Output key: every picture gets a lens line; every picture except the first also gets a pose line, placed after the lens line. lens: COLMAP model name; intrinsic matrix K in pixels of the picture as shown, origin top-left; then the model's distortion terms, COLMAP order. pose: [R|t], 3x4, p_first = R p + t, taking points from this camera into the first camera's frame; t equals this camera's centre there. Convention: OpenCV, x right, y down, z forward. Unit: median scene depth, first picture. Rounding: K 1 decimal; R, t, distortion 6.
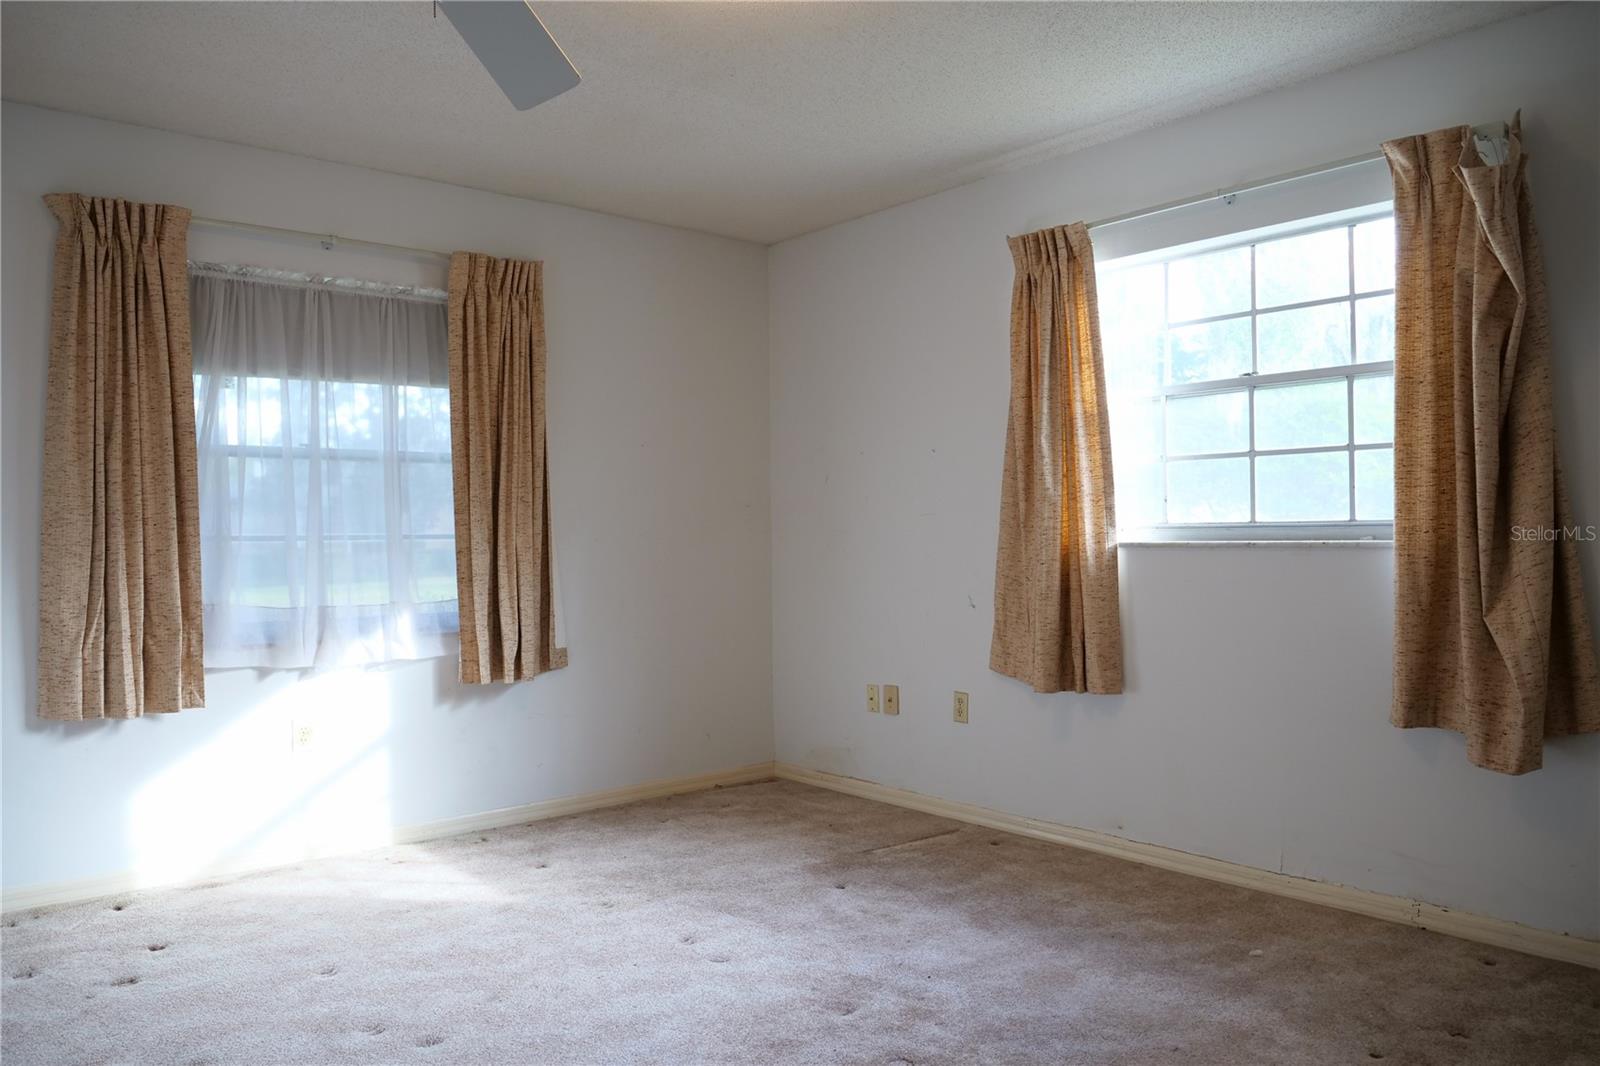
lens RADIAL K [[1176.8, 0, 800.0], [0, 1176.8, 533.0], [0, 0, 1]] dist [-0.023984, 0.007412]
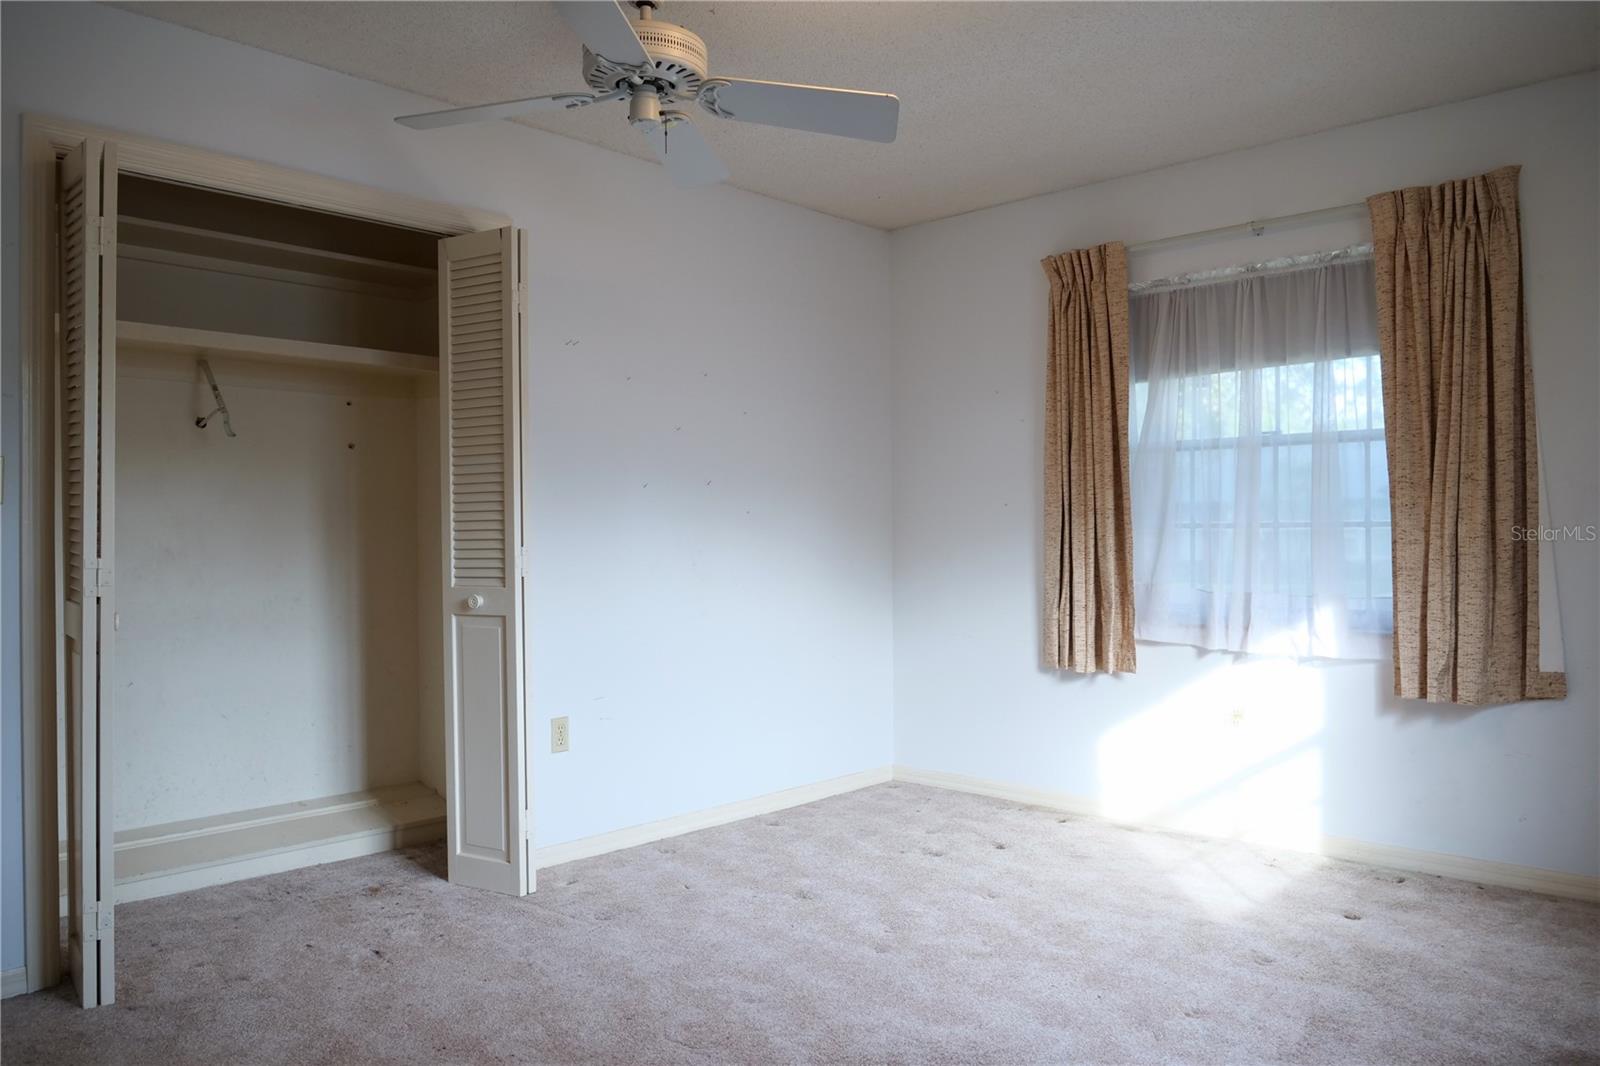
lens RADIAL K [[1176.8, 0, 800.0], [0, 1176.8, 533.0], [0, 0, 1]] dist [-0.023984, 0.007412]
pose [[0.122288, 0.007931, -0.992463, 0.540501], [0.005300, 0.999949, 0.008644, 0.000121], [0.992480, -0.006317, 0.122240, 0.490754]]
